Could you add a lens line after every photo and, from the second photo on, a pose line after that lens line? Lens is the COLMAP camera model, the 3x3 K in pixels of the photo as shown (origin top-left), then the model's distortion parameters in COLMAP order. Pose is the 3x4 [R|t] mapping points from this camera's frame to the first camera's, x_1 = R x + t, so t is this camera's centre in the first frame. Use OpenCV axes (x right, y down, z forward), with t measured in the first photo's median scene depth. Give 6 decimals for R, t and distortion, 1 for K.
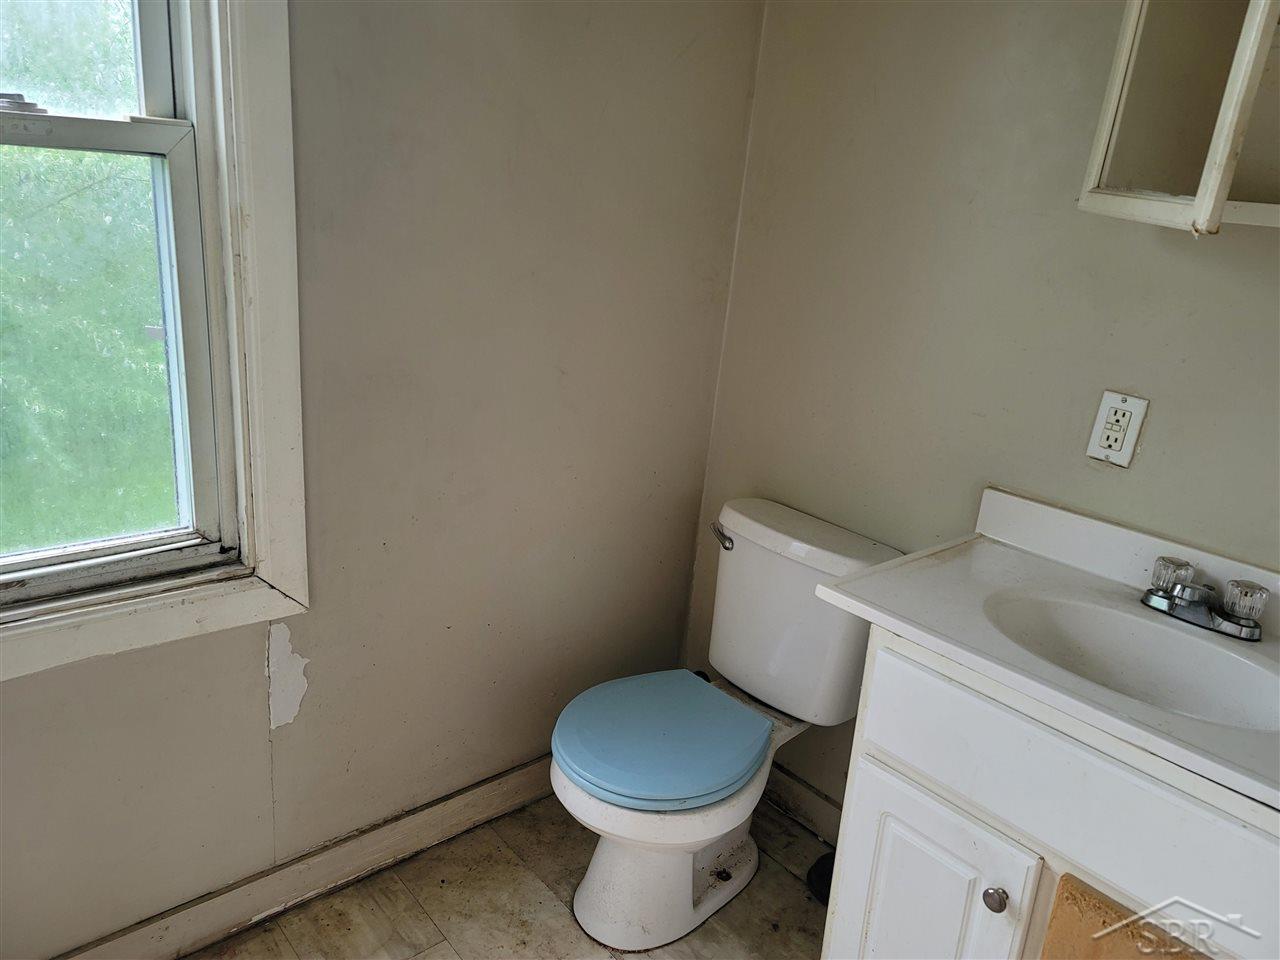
lens RADIAL K [[921.9, 0, 642.6], [0, 921.9, 482.2], [0, 0, 1]] dist [0.005492, 0.003007]
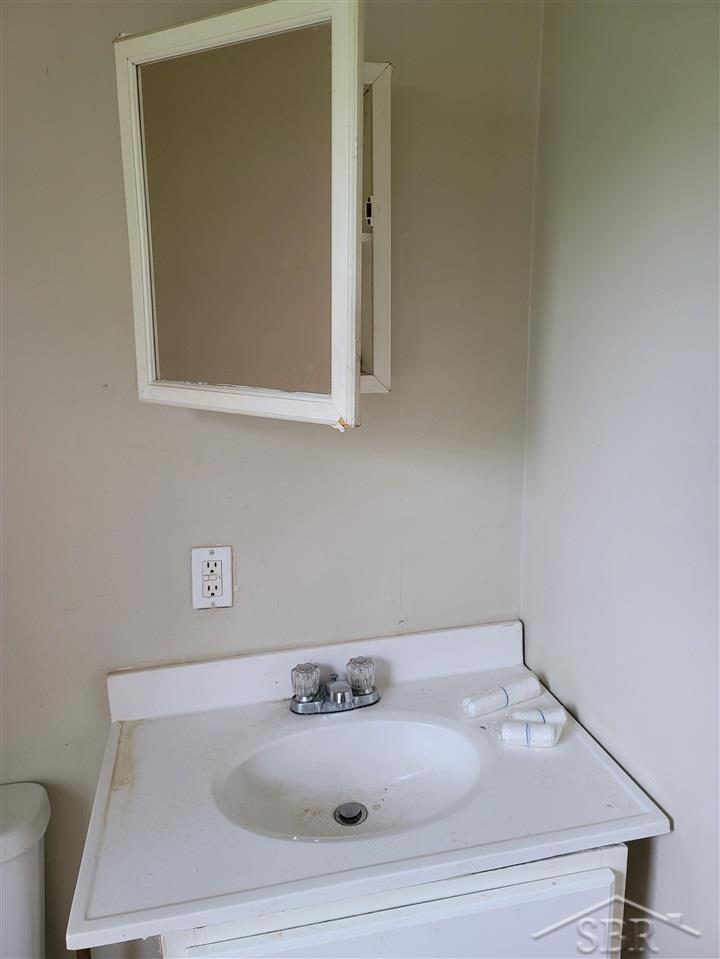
lens RADIAL K [[690.7, 0, 361.1], [0, 690.7, 473.8], [0, 0, 1]] dist [0.005492, 0.003007]
pose [[0.446713, -0.272333, 0.852222, -0.073994], [0.319399, 0.938322, 0.132426, -0.226977], [-0.835722, 0.213043, 0.506143, 0.412529]]
